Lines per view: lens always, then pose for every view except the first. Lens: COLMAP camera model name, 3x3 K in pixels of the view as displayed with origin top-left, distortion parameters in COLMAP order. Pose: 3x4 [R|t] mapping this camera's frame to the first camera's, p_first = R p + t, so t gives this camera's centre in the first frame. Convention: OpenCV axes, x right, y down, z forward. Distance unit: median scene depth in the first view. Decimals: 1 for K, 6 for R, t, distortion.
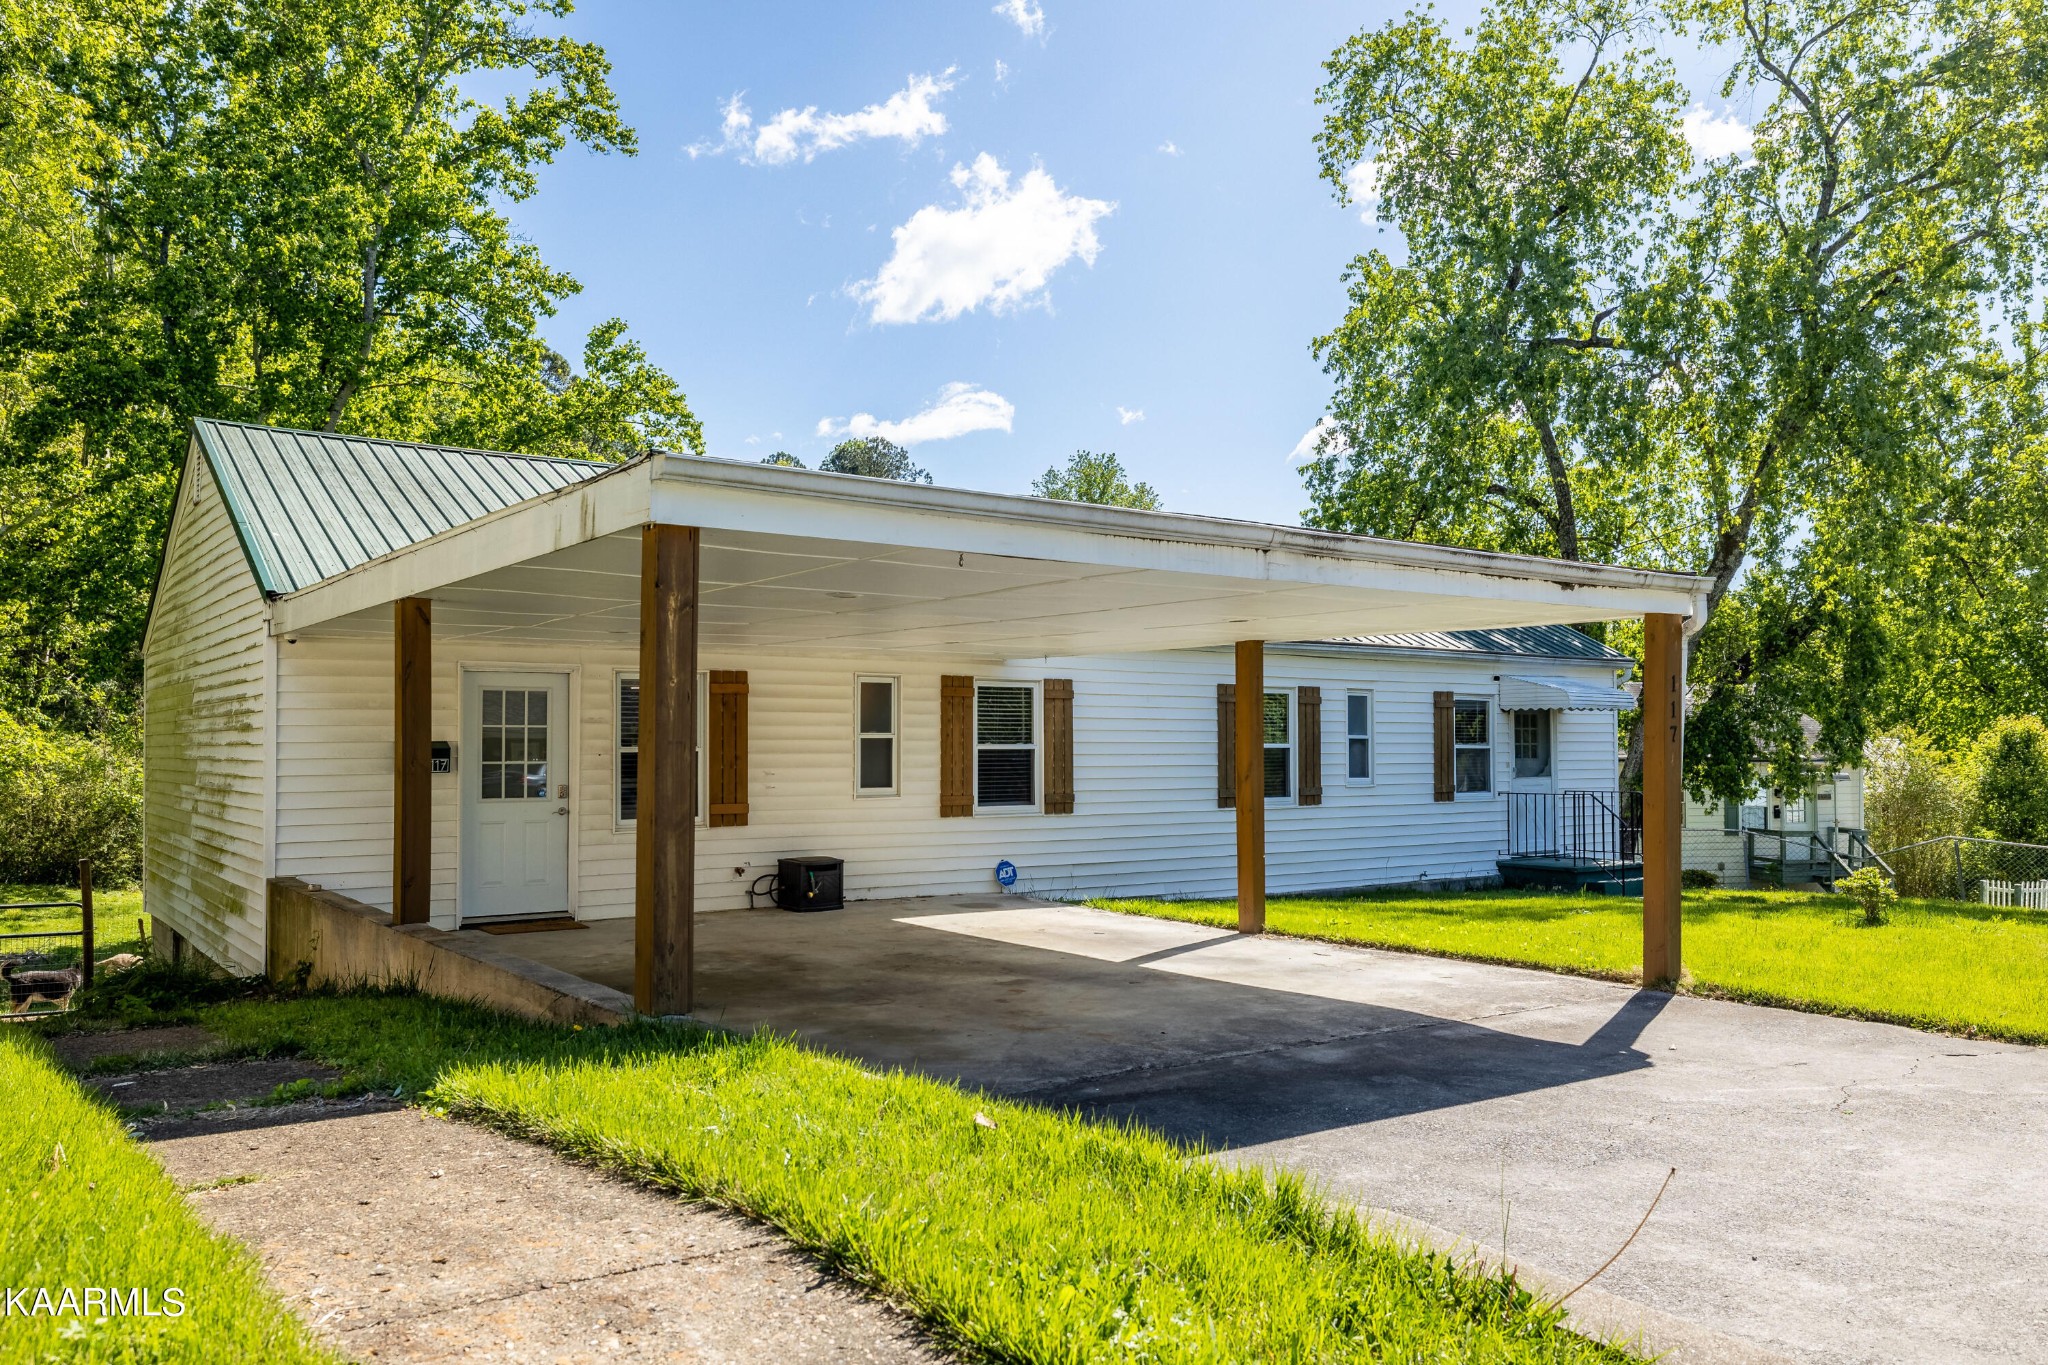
lens RADIAL K [[1227.5, 0, 1063.9], [0, 1227.5, 713.4], [0, 0, 1]] dist [-0.001959, -0.000630]
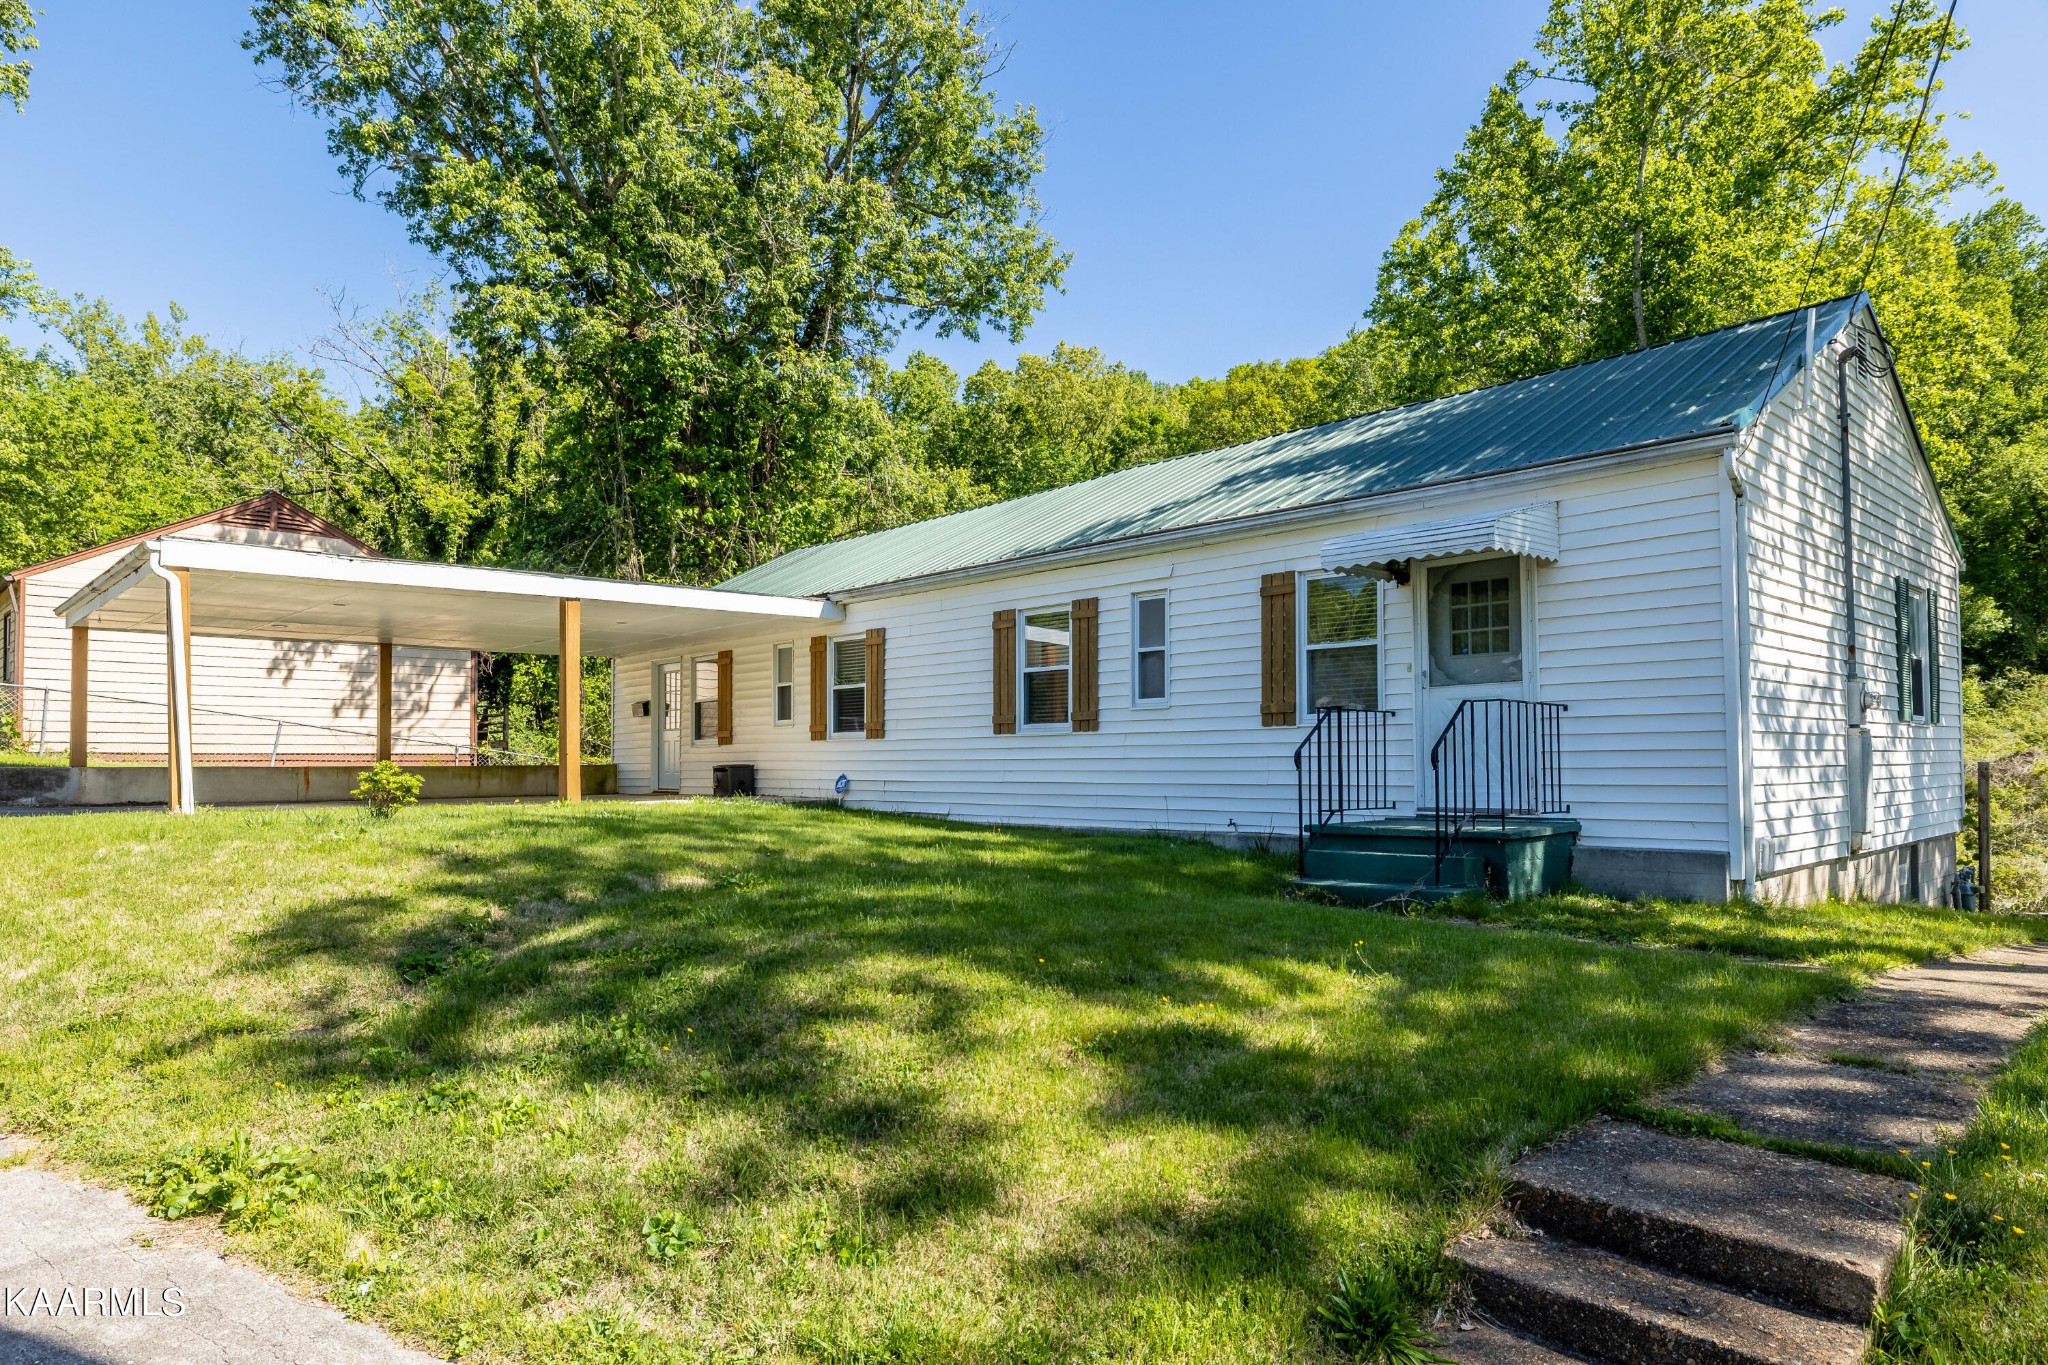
lens RADIAL K [[1227.5, 0, 1063.9], [0, 1227.5, 713.4], [0, 0, 1]] dist [-0.001959, -0.000630]
pose [[0.225073, -0.010272, -0.974288, 1.275827], [0.078188, 0.996910, 0.007552, 0.063952], [0.971200, -0.077877, 0.225181, 0.939460]]
